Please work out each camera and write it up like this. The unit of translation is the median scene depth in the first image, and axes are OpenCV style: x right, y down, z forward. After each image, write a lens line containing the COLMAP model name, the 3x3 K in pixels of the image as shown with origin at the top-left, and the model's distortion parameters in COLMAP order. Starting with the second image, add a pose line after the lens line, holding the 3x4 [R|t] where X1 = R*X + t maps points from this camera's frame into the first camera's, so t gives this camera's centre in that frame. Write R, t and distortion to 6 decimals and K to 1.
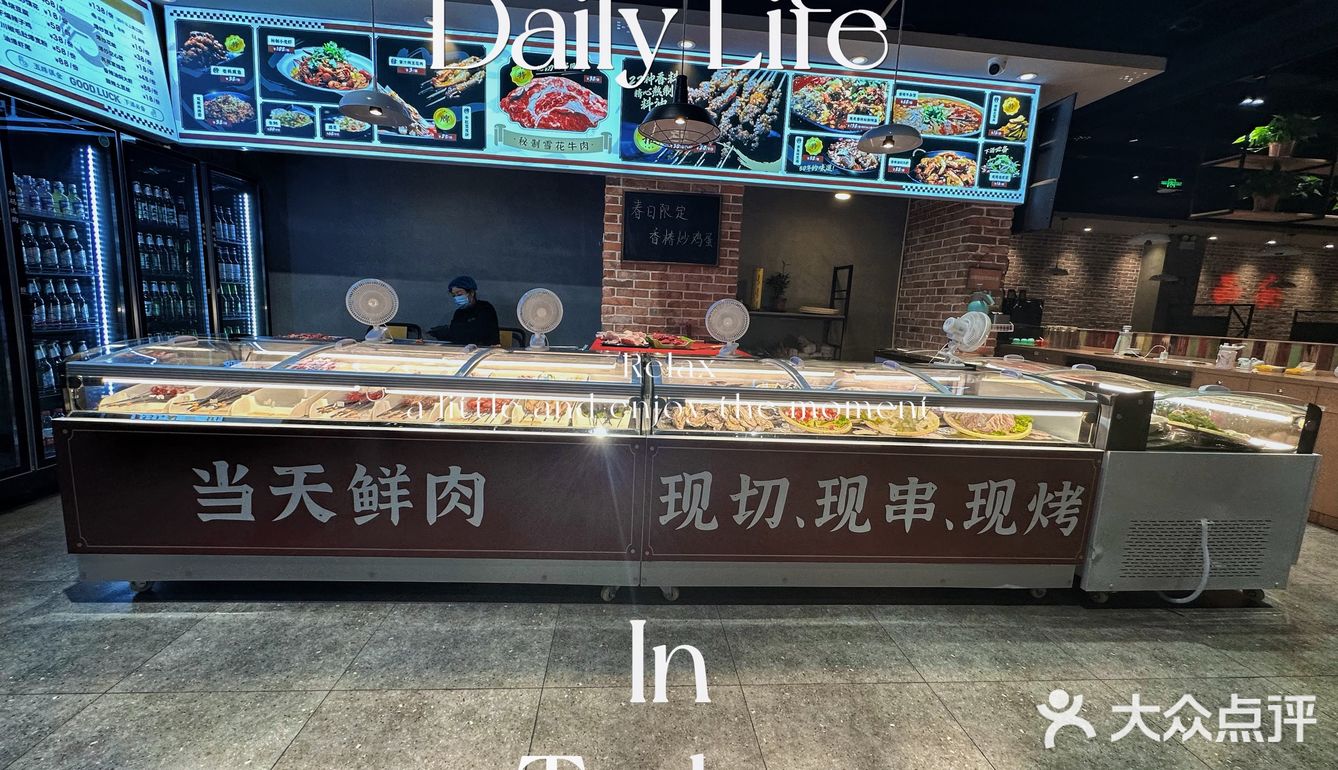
lens RADIAL K [[514.4, 0, 669.0], [0, 514.4, 385.0], [0, 0, 1]] dist [0.000765, 0.000208]
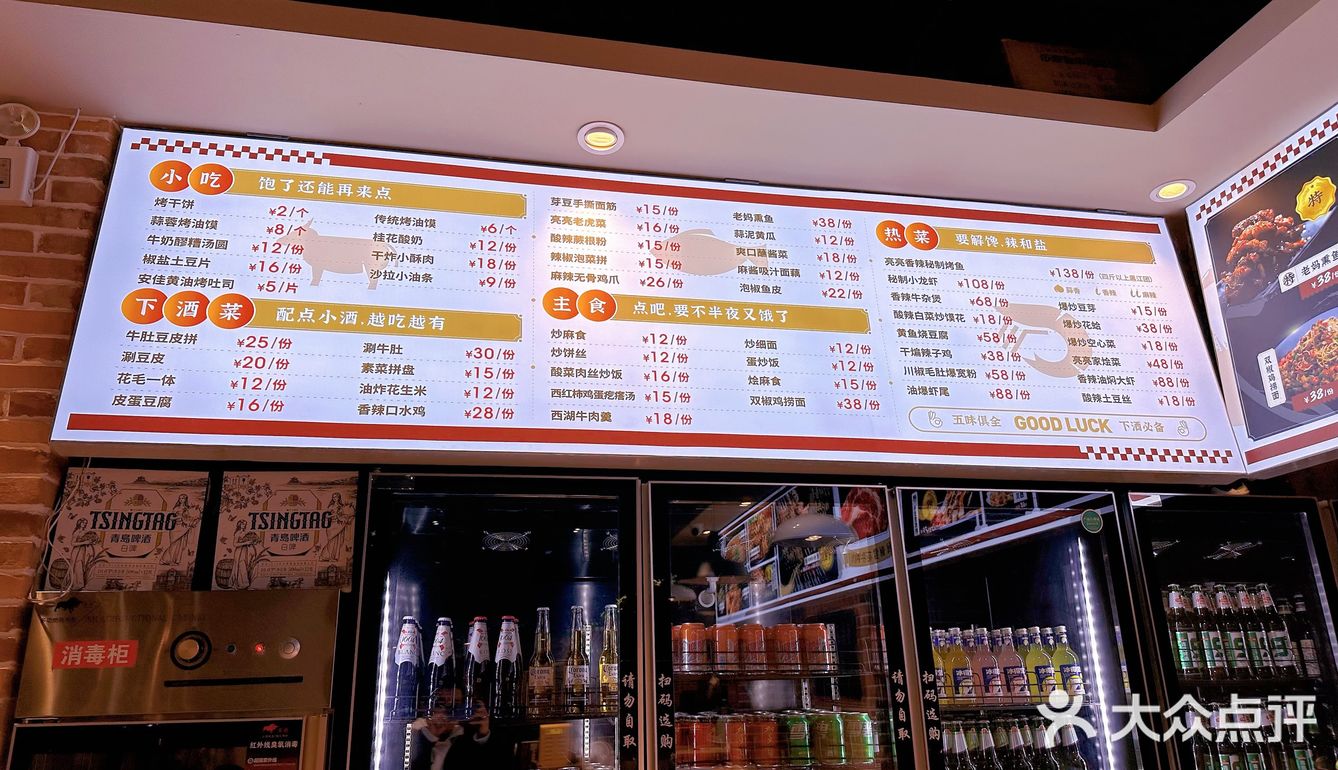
lens RADIAL K [[958.7, 0, 670.4], [0, 958.7, 401.2], [0, 0, 1]] dist [-0.002637, -0.002034]
pose [[0.111594, -0.357367, -0.927273, -0.289119], [-0.130263, 0.919790, -0.370160, -0.193306], [0.985179, 0.162097, 0.056091, 0.526770]]
